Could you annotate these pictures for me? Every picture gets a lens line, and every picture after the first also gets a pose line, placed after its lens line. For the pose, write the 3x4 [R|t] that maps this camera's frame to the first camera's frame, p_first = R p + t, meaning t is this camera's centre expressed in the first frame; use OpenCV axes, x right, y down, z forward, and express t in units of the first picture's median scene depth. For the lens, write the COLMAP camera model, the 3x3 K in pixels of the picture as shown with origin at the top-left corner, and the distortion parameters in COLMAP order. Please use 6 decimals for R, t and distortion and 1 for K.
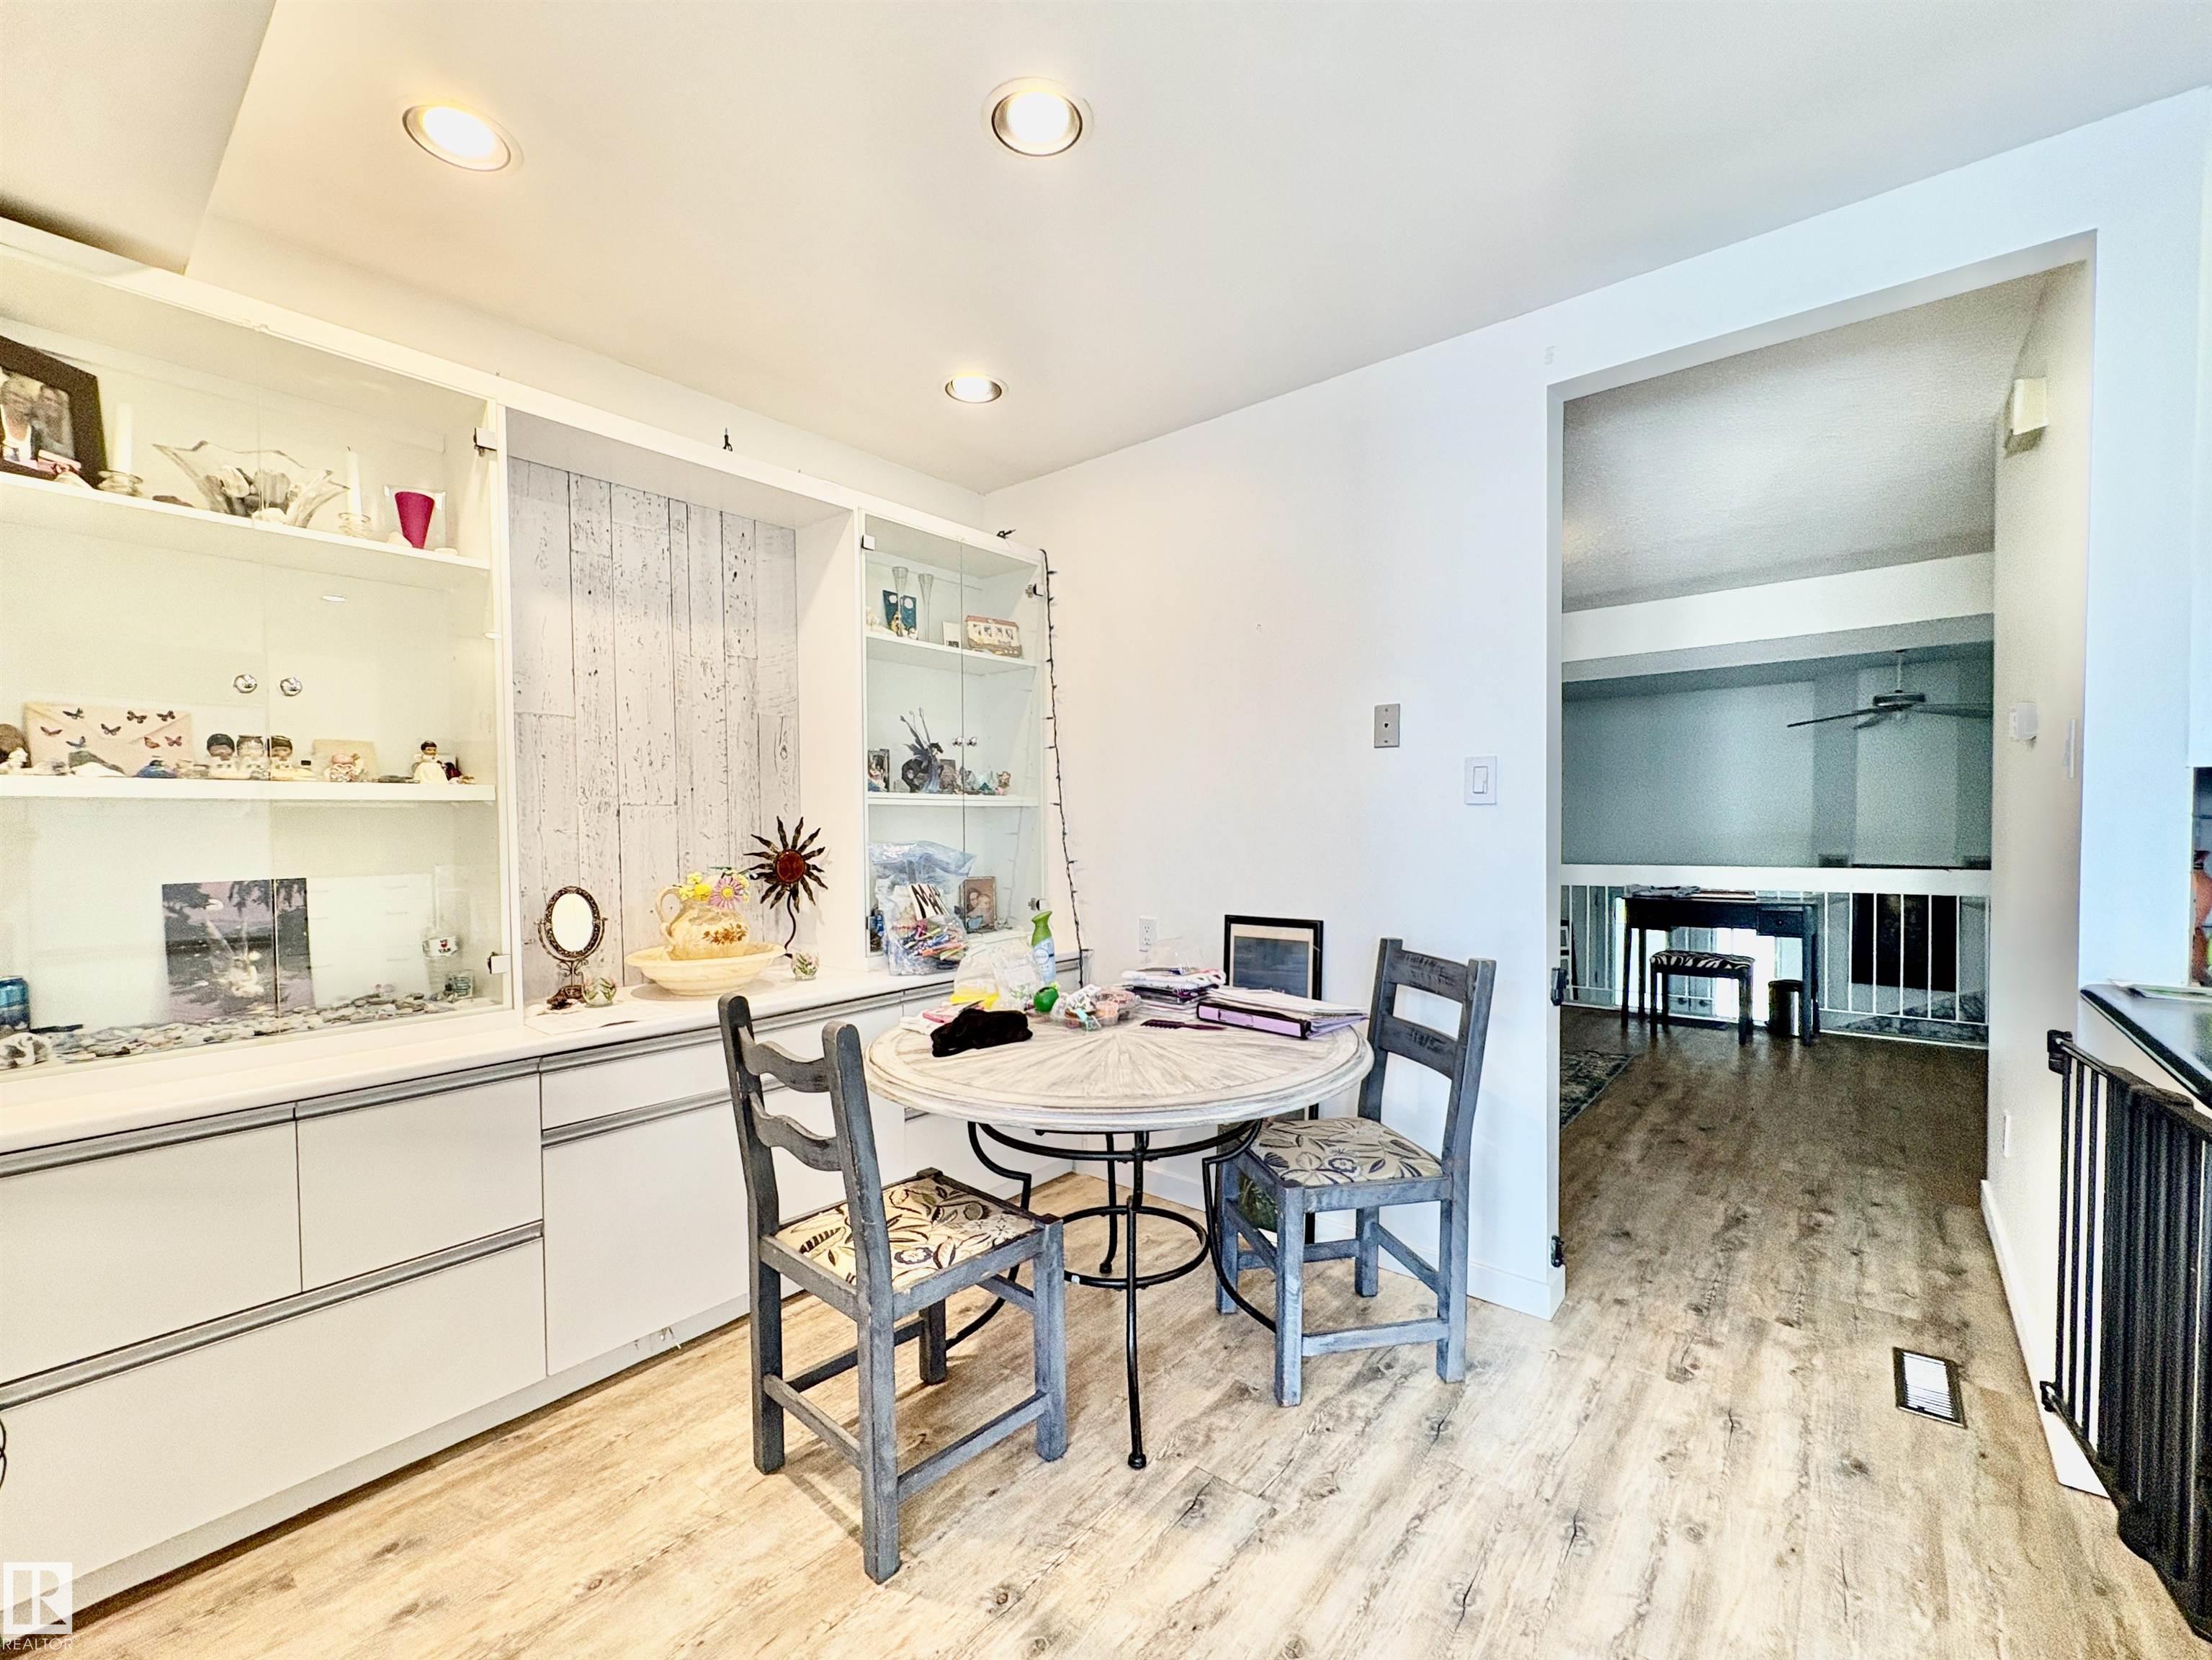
lens RADIAL K [[927.9, 0, 1103.1], [0, 927.9, 847.2], [0, 0, 1]] dist [0.001553, 0.000565]
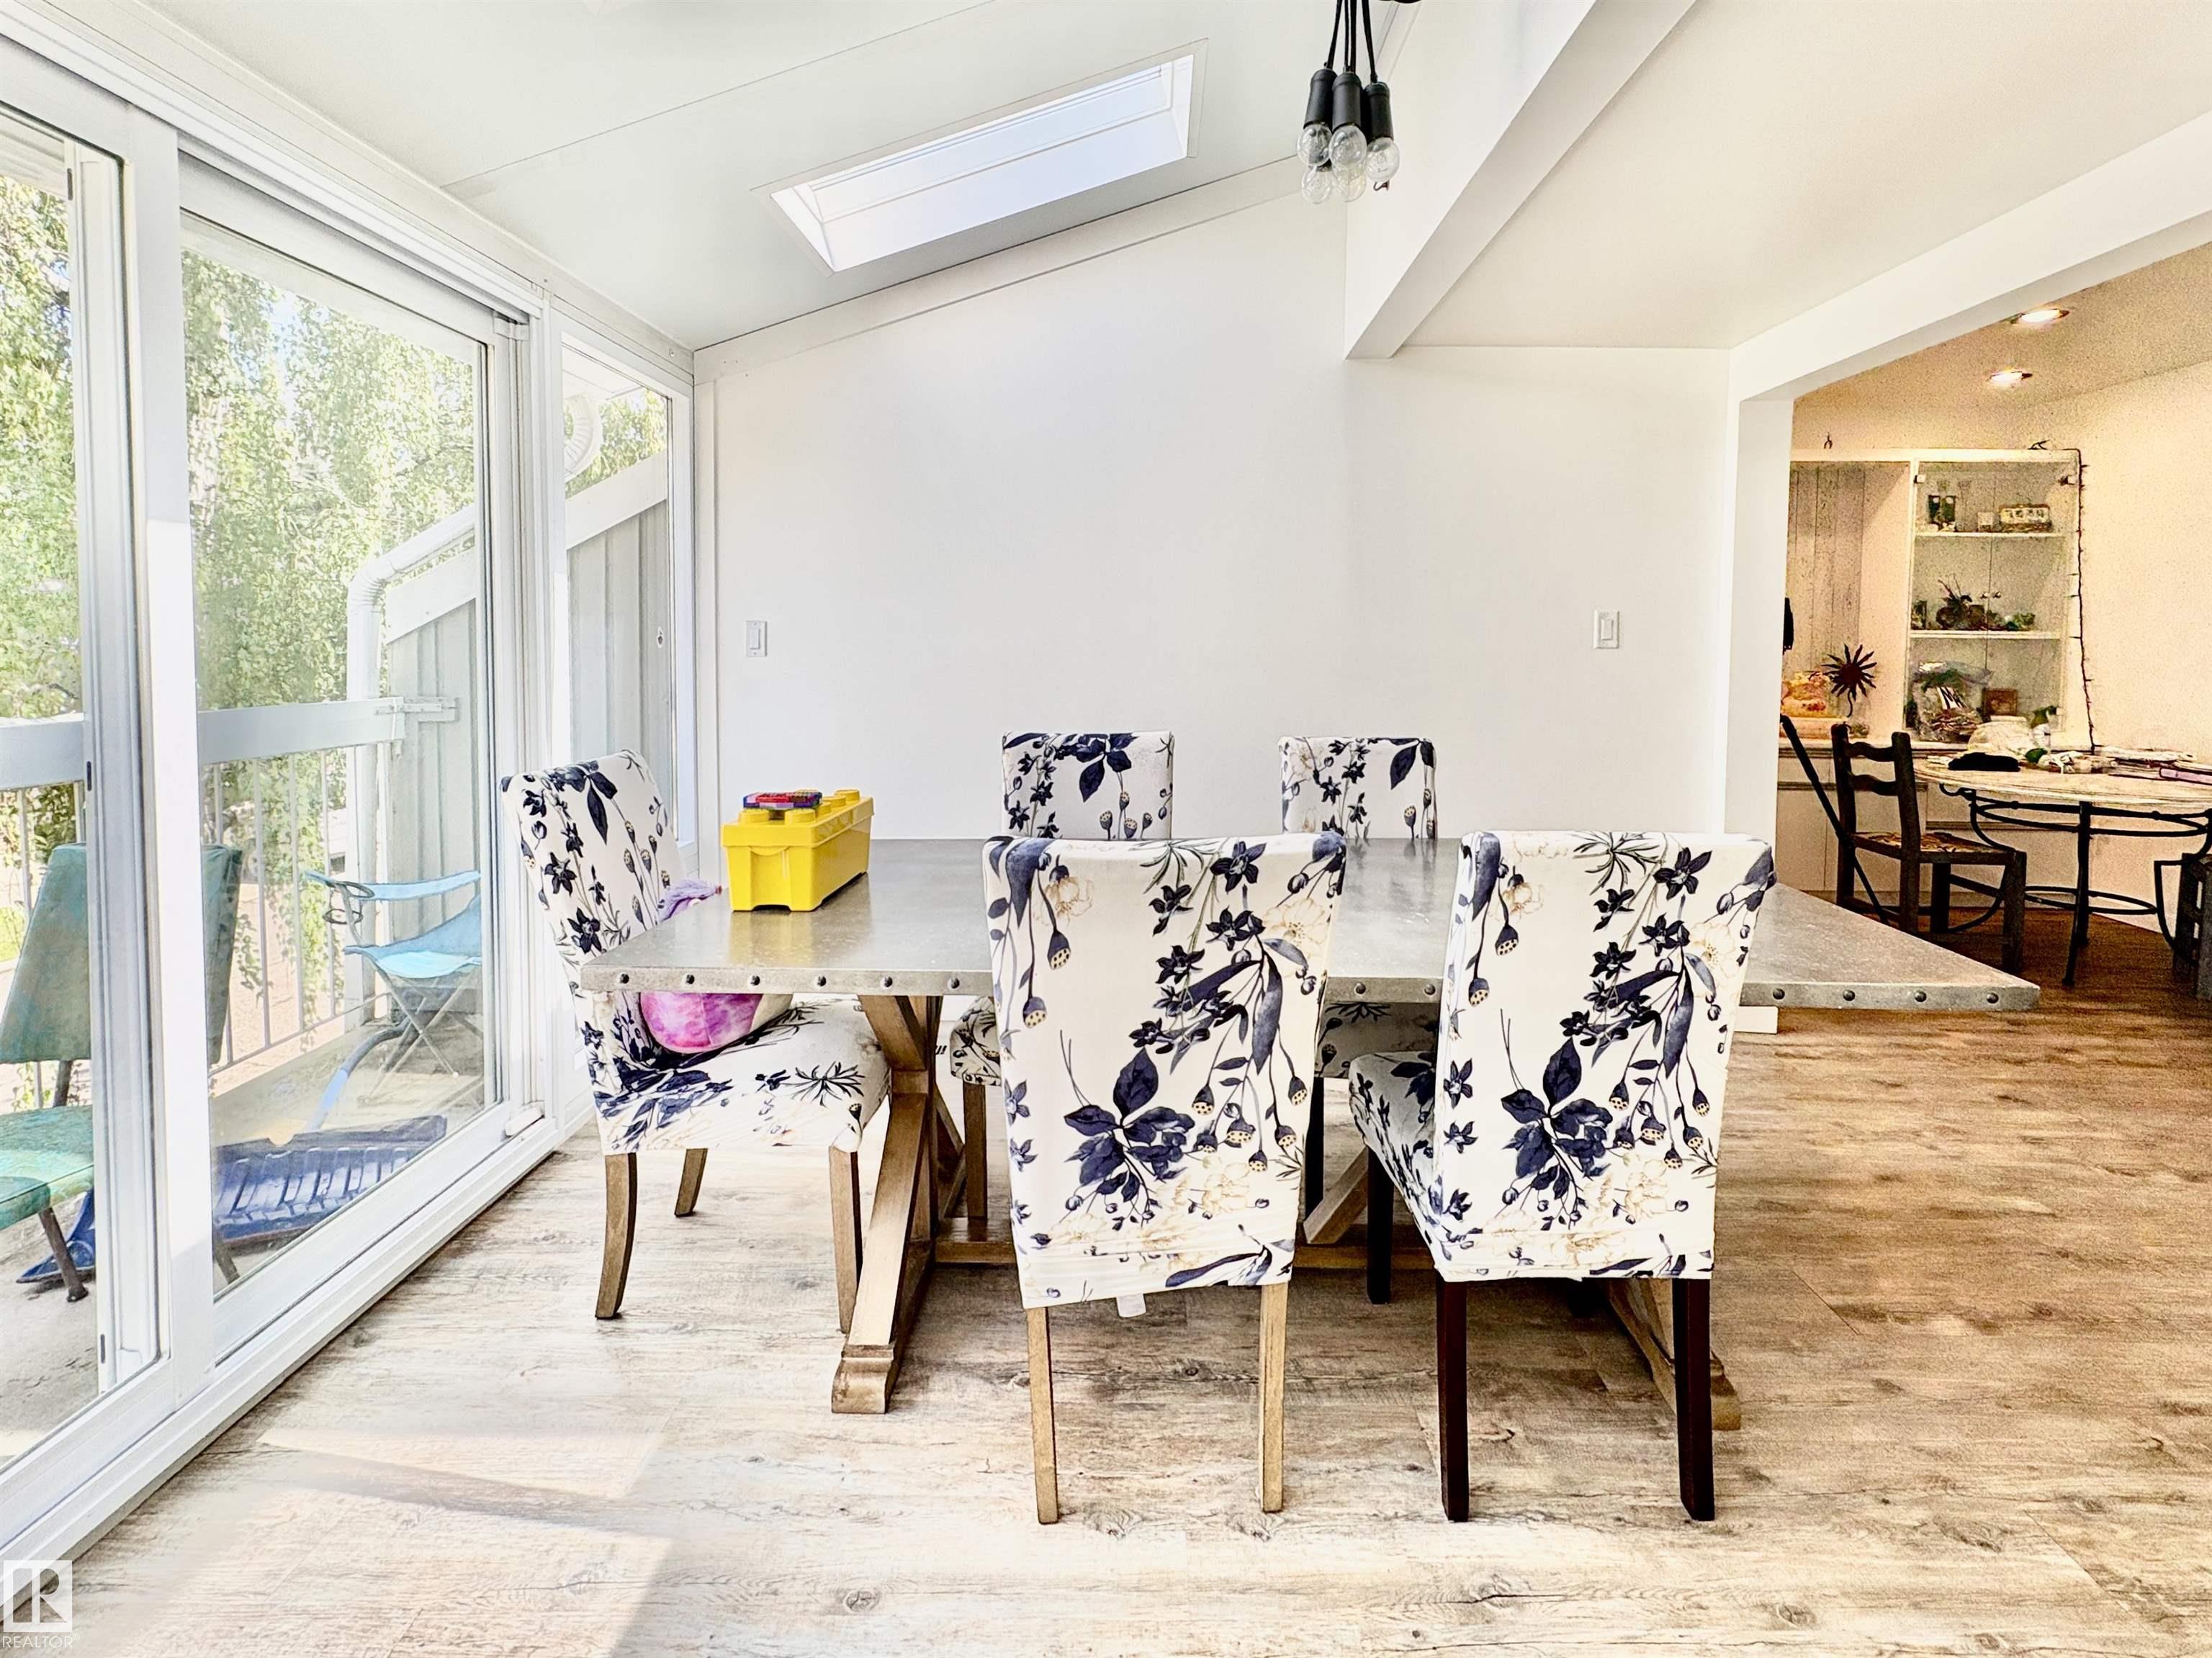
lens RADIAL K [[977.8, 0, 1146.0], [0, 977.8, 681.6], [0, 0, 1]] dist [-0.001898, -0.000289]
pose [[0.631389, 0.048059, -0.773976, 0.257079], [-0.034463, 0.998831, 0.033907, 0.021375], [0.774700, 0.005265, 0.632307, -1.249421]]
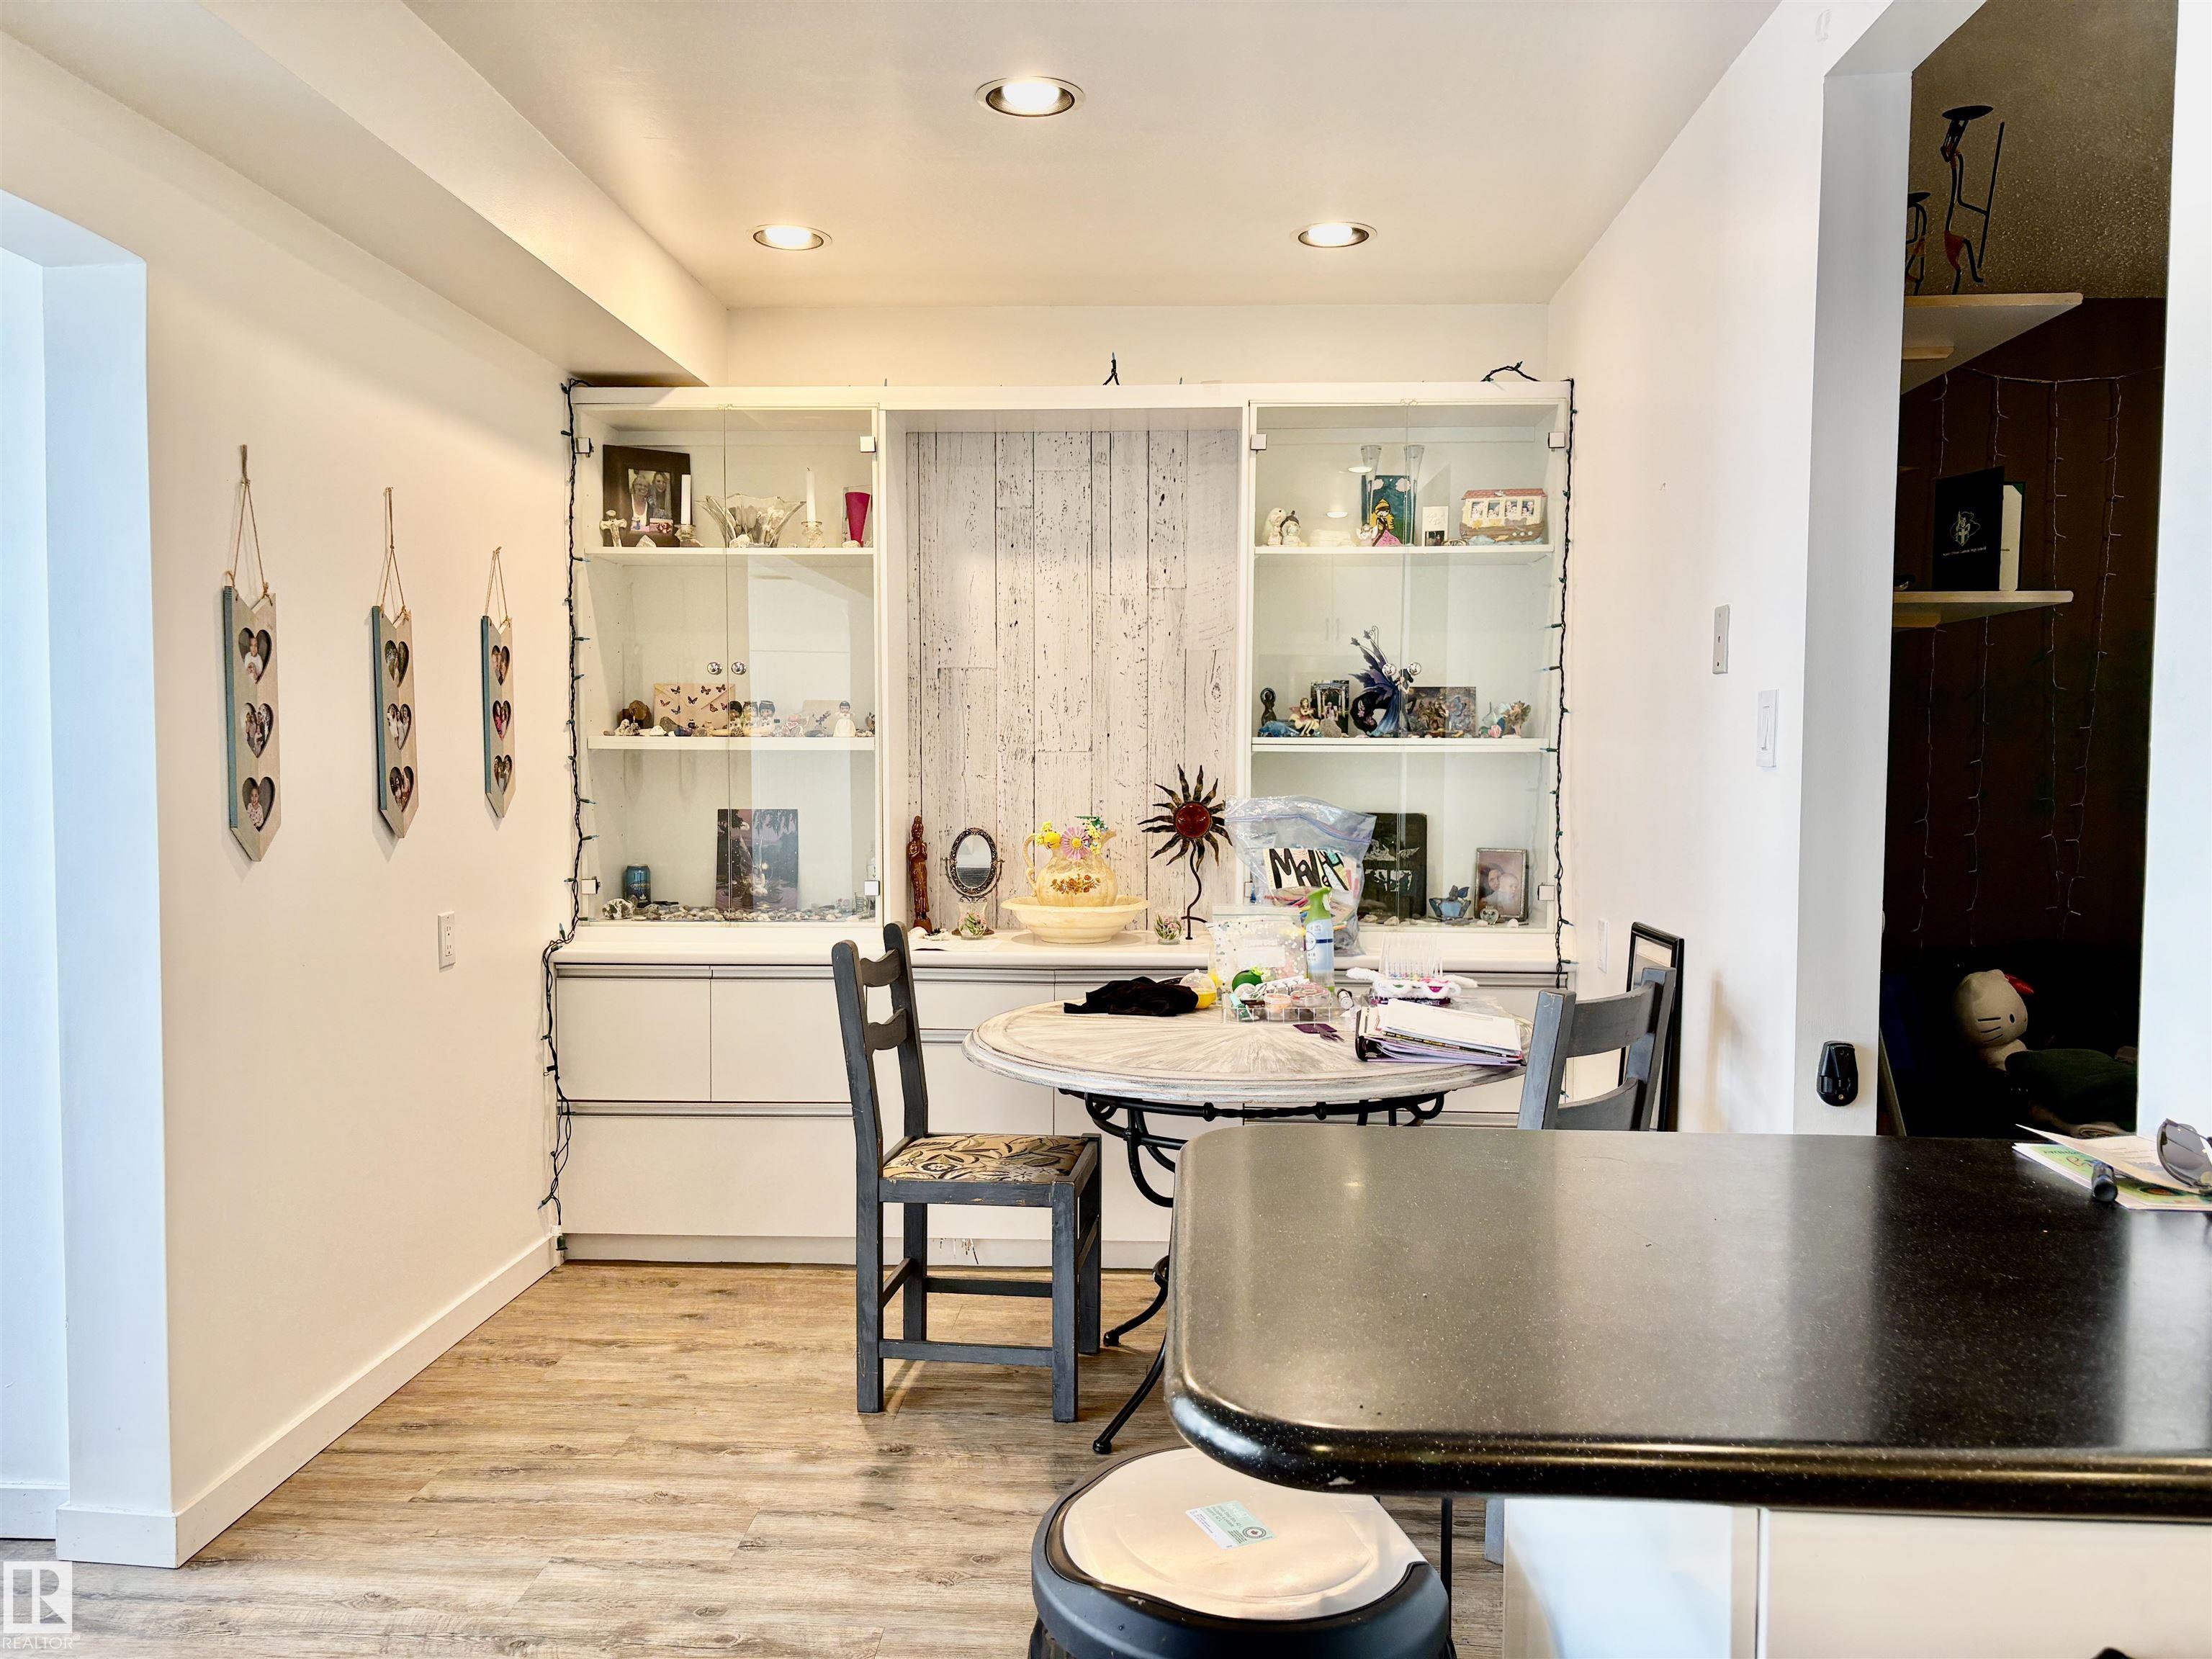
lens RADIAL K [[1675.6, 0, 1111.6], [0, 1675.6, 842.8], [0, 0, 1]] dist [0.131269, -0.136959]
pose [[0.598839, 0.056607, -0.798866, 0.992103], [-0.031312, 0.998391, 0.047274, -0.034591], [0.800257, -0.003296, 0.599648, -0.035510]]
